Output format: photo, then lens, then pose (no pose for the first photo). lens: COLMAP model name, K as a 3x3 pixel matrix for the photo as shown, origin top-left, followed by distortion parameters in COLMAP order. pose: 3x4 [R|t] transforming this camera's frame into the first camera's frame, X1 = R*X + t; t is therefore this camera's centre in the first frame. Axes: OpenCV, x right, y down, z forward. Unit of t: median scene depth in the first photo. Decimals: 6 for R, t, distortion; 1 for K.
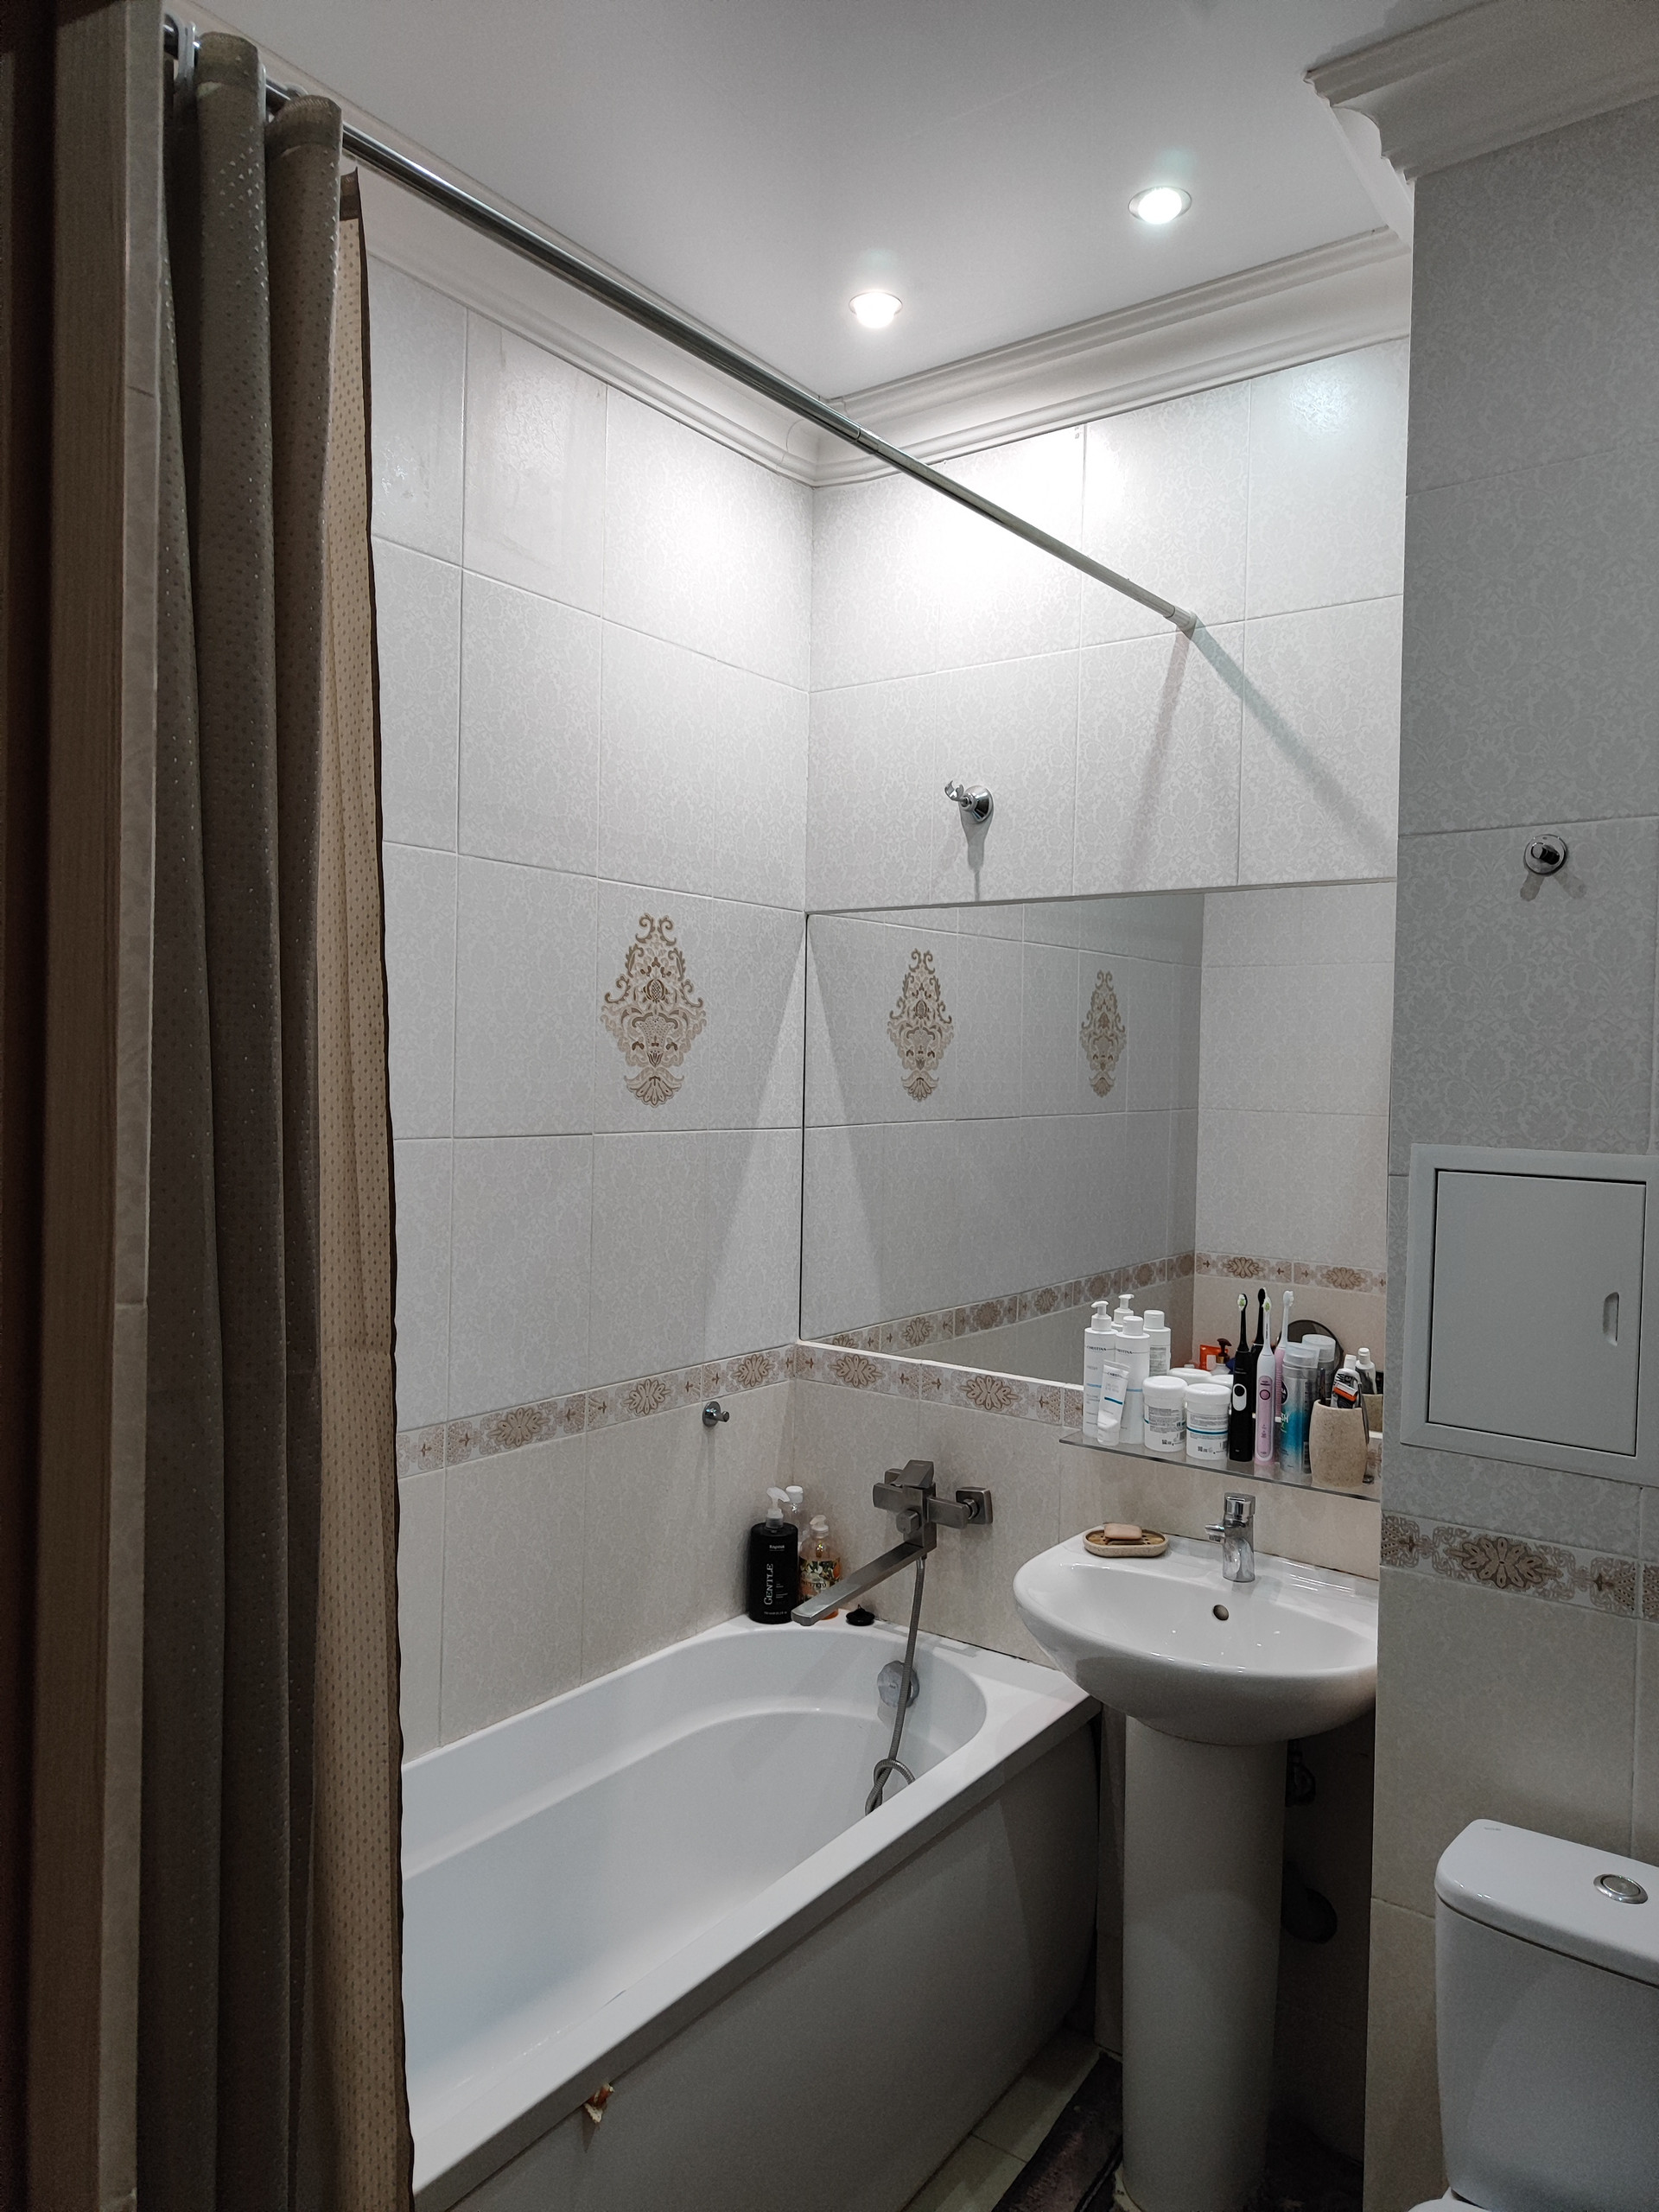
lens RADIAL K [[1483.6, 0, 827.4], [0, 1483.6, 1102.0], [0, 0, 1]] dist [-0.000358, 0.001206]
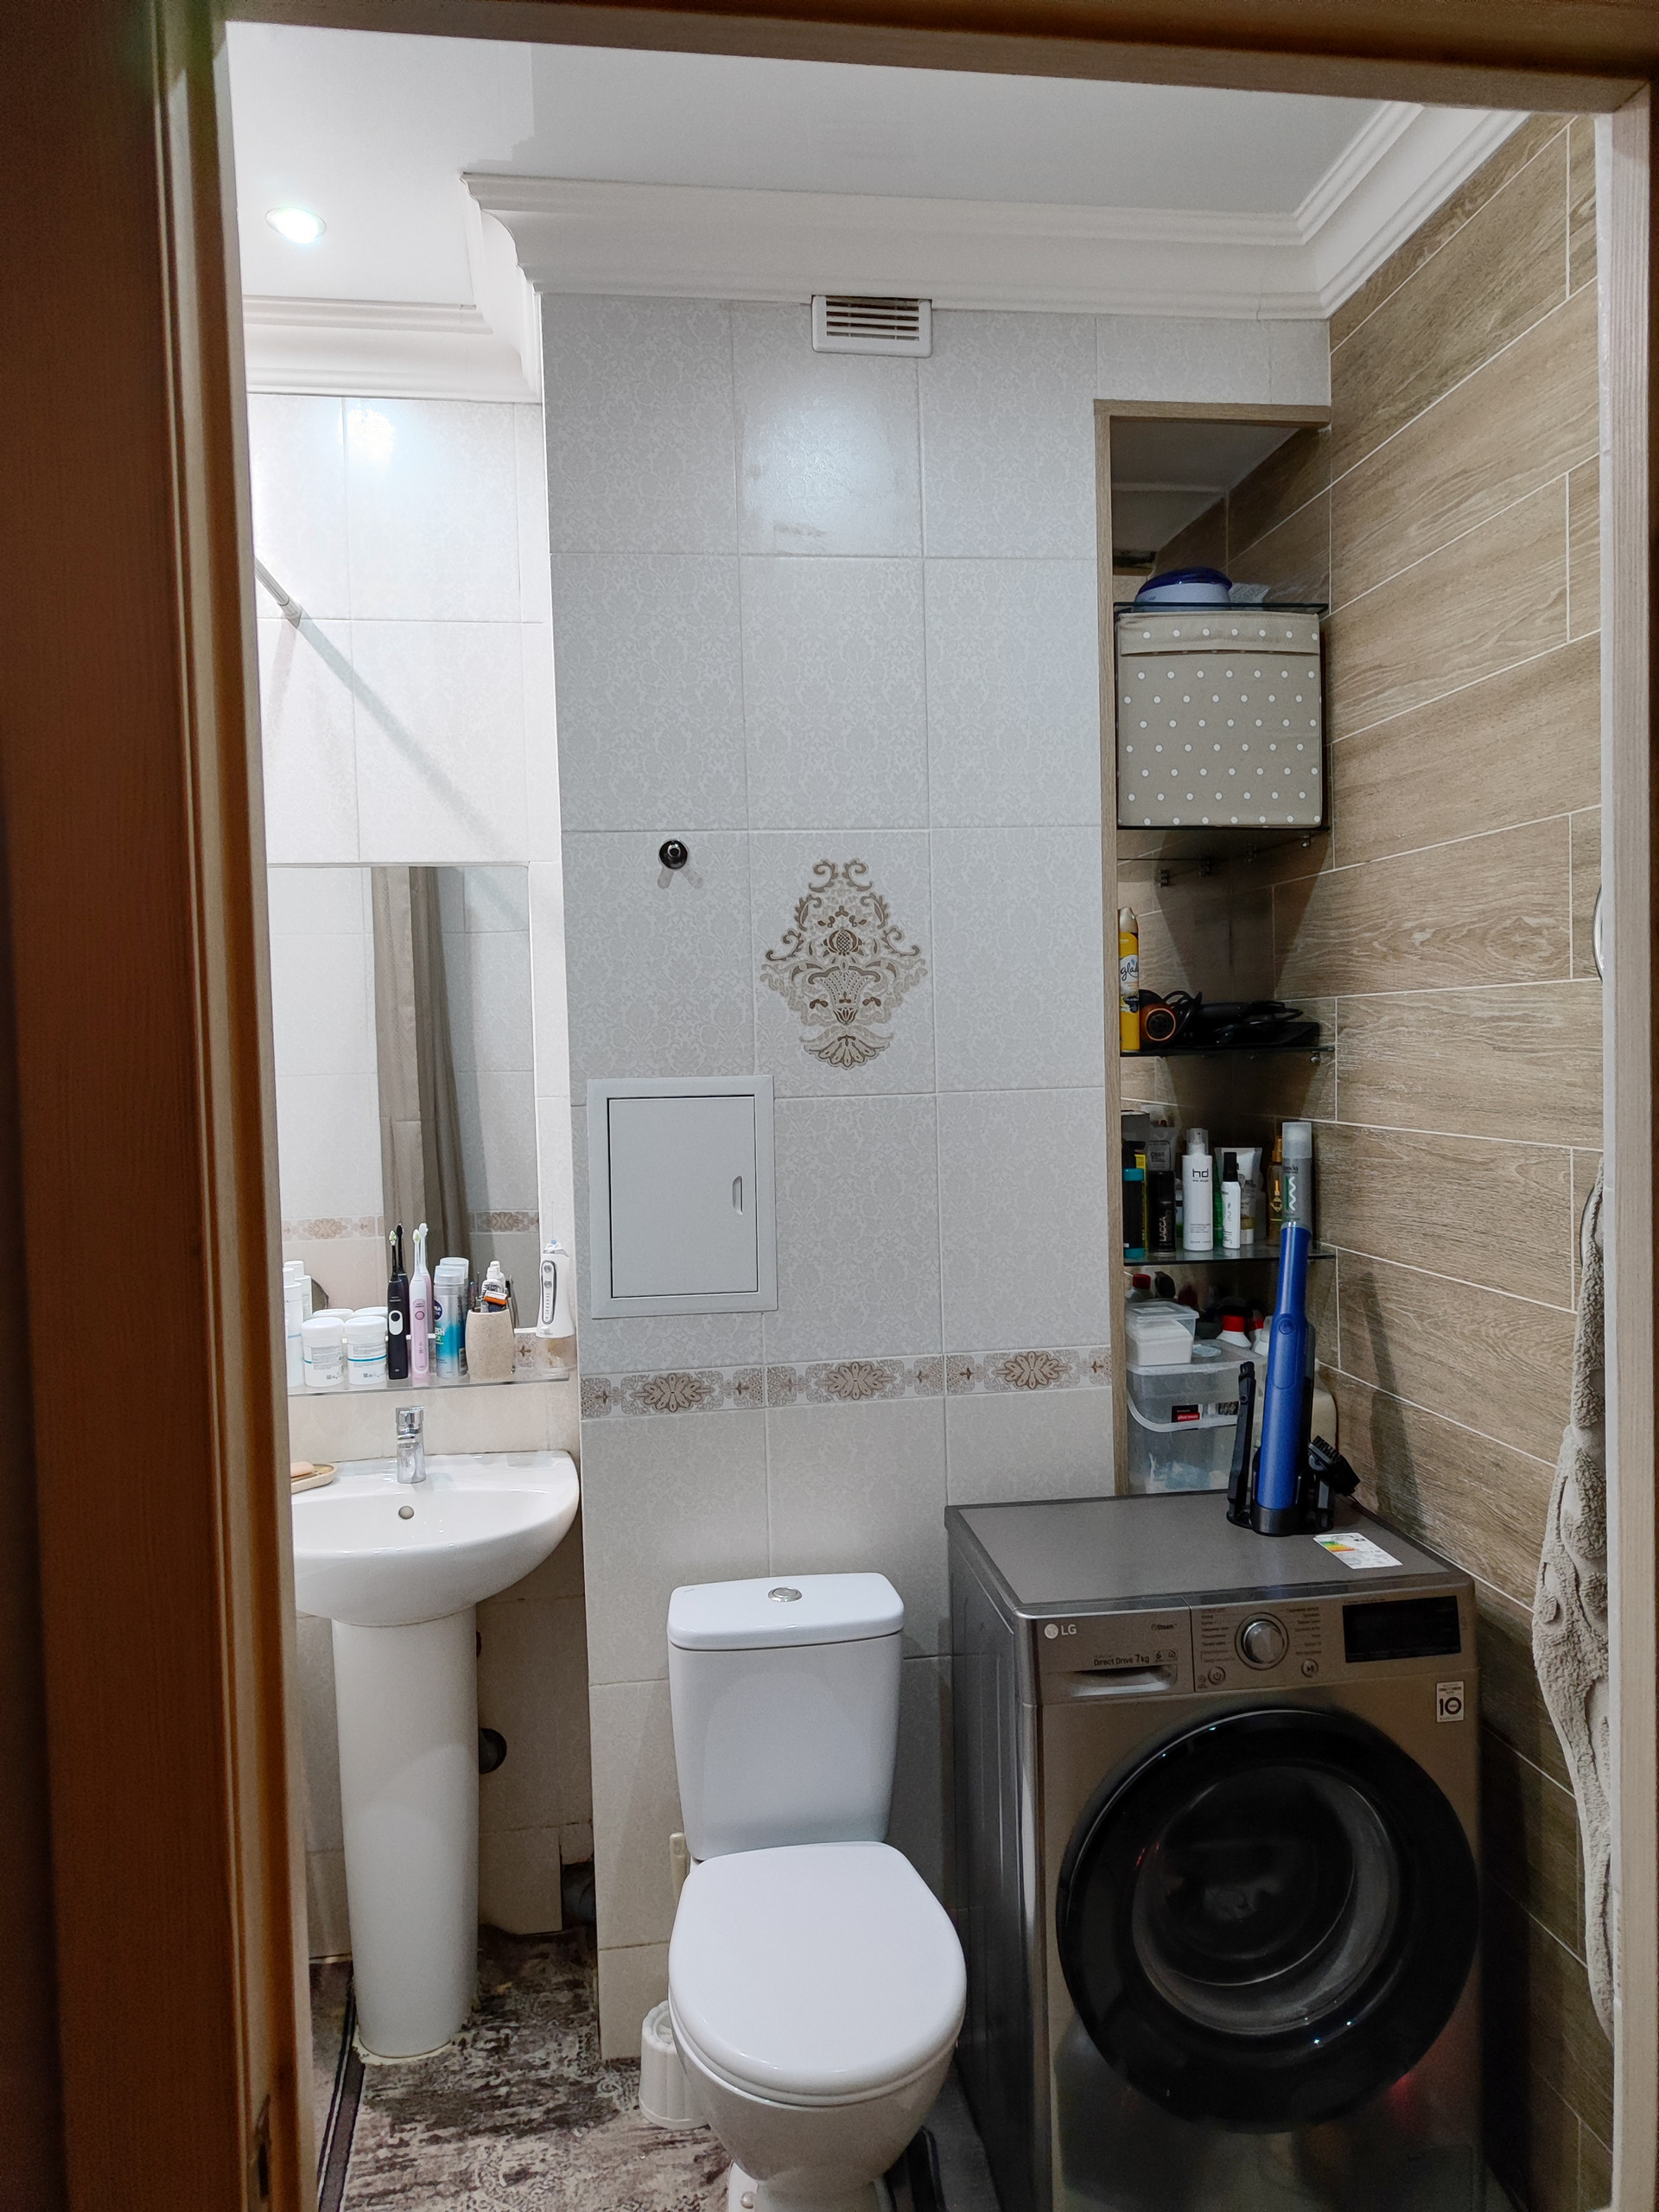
lens RADIAL K [[1483.6, 0, 823.1], [0, 1483.6, 1105.9], [0, 0, 1]] dist [-0.000358, 0.001206]
pose [[0.702717, -0.075386, 0.707465, -0.292081], [0.057803, 0.997133, 0.048837, 0.000282], [-0.709118, 0.006575, 0.705059, -0.019293]]
